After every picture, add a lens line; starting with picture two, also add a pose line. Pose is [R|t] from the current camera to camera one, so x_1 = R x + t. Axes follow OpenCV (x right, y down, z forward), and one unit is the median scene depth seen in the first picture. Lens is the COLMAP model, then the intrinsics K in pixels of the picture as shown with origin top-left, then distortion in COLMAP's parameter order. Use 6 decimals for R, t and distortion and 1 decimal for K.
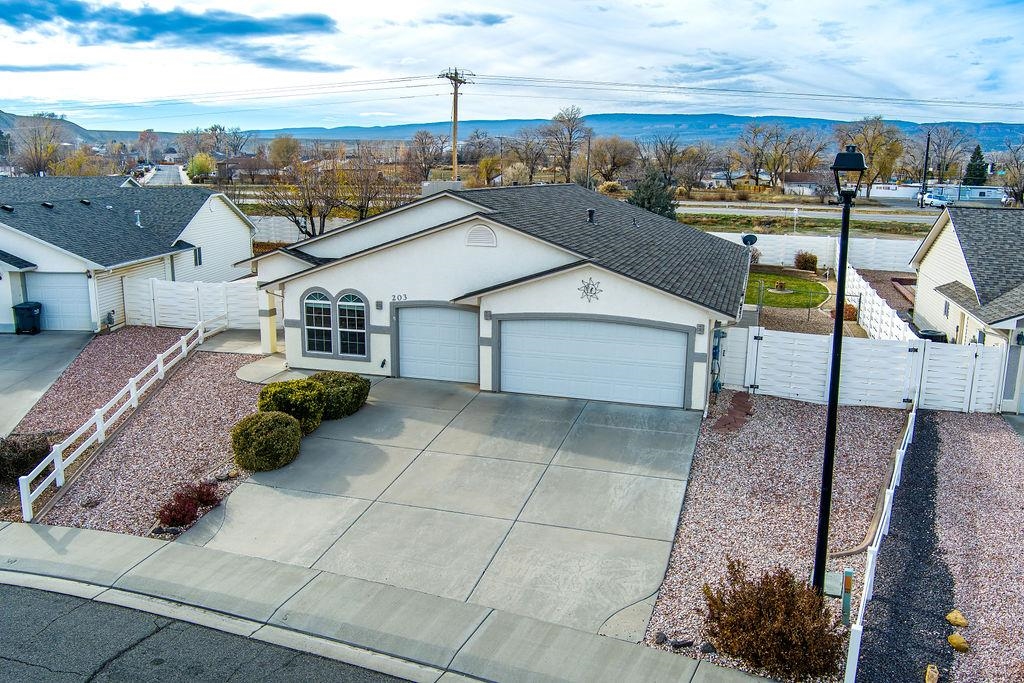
lens RADIAL K [[825.7, 0, 512.0], [0, 825.7, 341.5], [0, 0, 1]] dist [-0.081738, 0.038081]
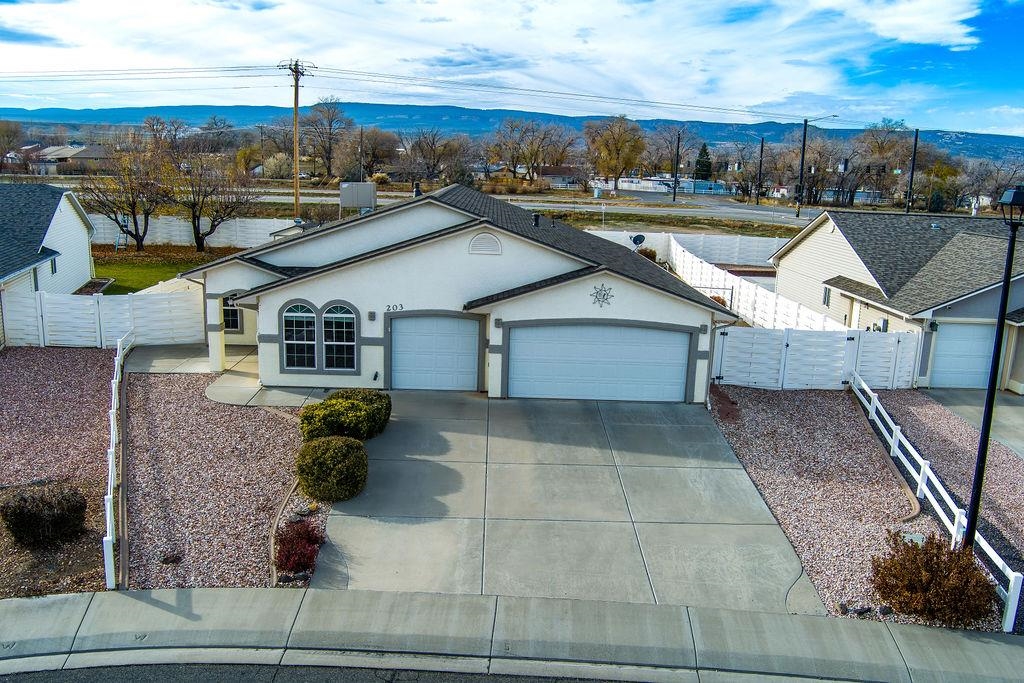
lens RADIAL K [[825.7, 0, 512.0], [0, 825.7, 341.5], [0, 0, 1]] dist [-0.081738, 0.038081]
pose [[0.950804, -0.045130, 0.306488, -0.302397], [0.041505, 0.998970, 0.018337, -0.025328], [-0.306999, -0.004714, 0.951698, 0.034366]]
